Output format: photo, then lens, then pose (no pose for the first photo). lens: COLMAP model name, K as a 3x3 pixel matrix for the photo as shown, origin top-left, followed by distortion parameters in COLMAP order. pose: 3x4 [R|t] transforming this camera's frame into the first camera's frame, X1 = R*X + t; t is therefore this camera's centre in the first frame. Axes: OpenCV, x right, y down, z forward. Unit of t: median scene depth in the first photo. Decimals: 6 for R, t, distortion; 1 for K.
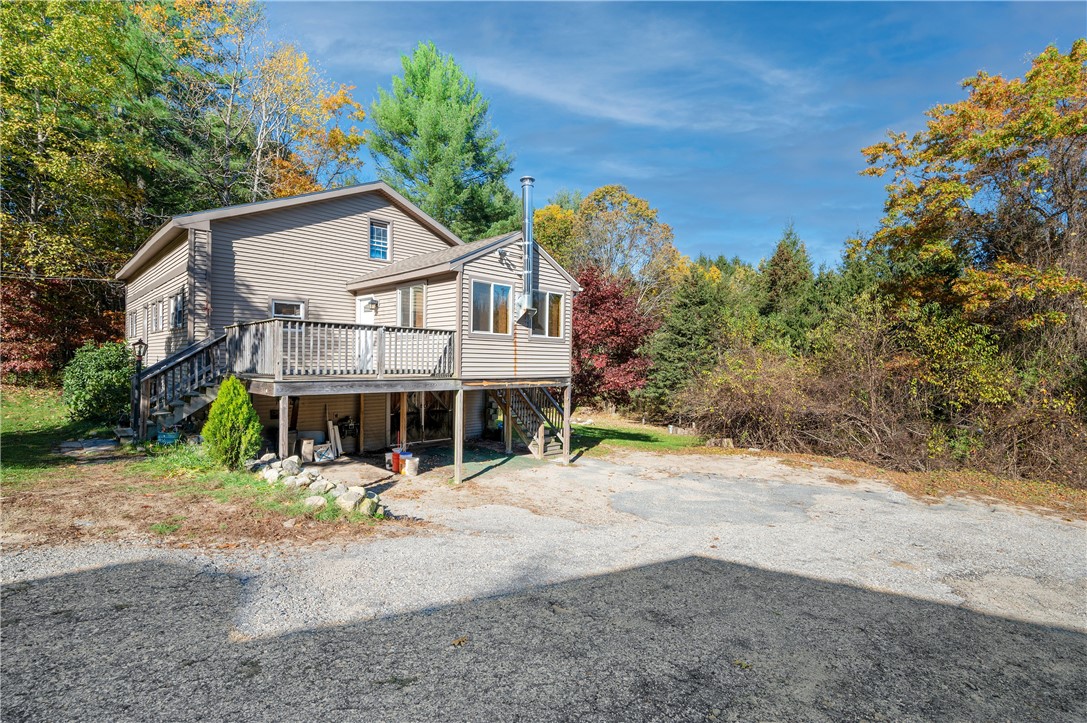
lens RADIAL K [[496.3, 0, 543.3], [0, 496.3, 363.4], [0, 0, 1]] dist [-0.001020, -0.000200]
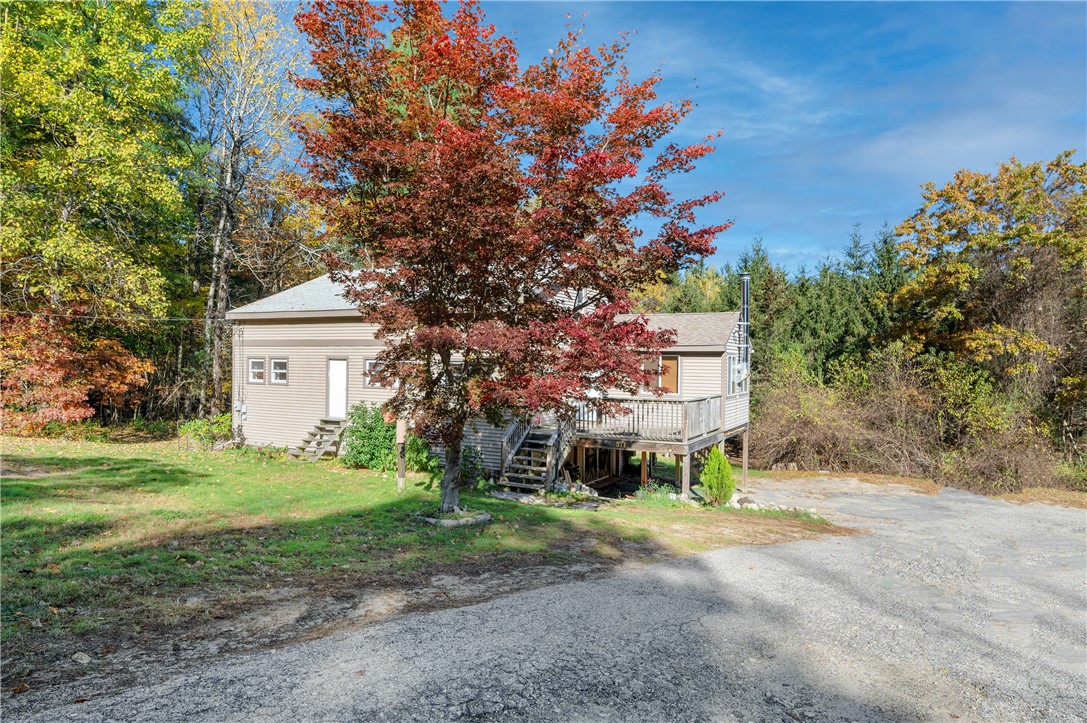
lens RADIAL K [[648.5, 0, 545.2], [0, 648.5, 358.6], [0, 0, 1]] dist [-0.000017, 0.000522]
pose [[0.963158, 0.001405, 0.268933, -0.521141], [0.000043, 0.999986, -0.005380, -0.072740], [-0.268936, 0.005193, 0.963144, -0.266009]]
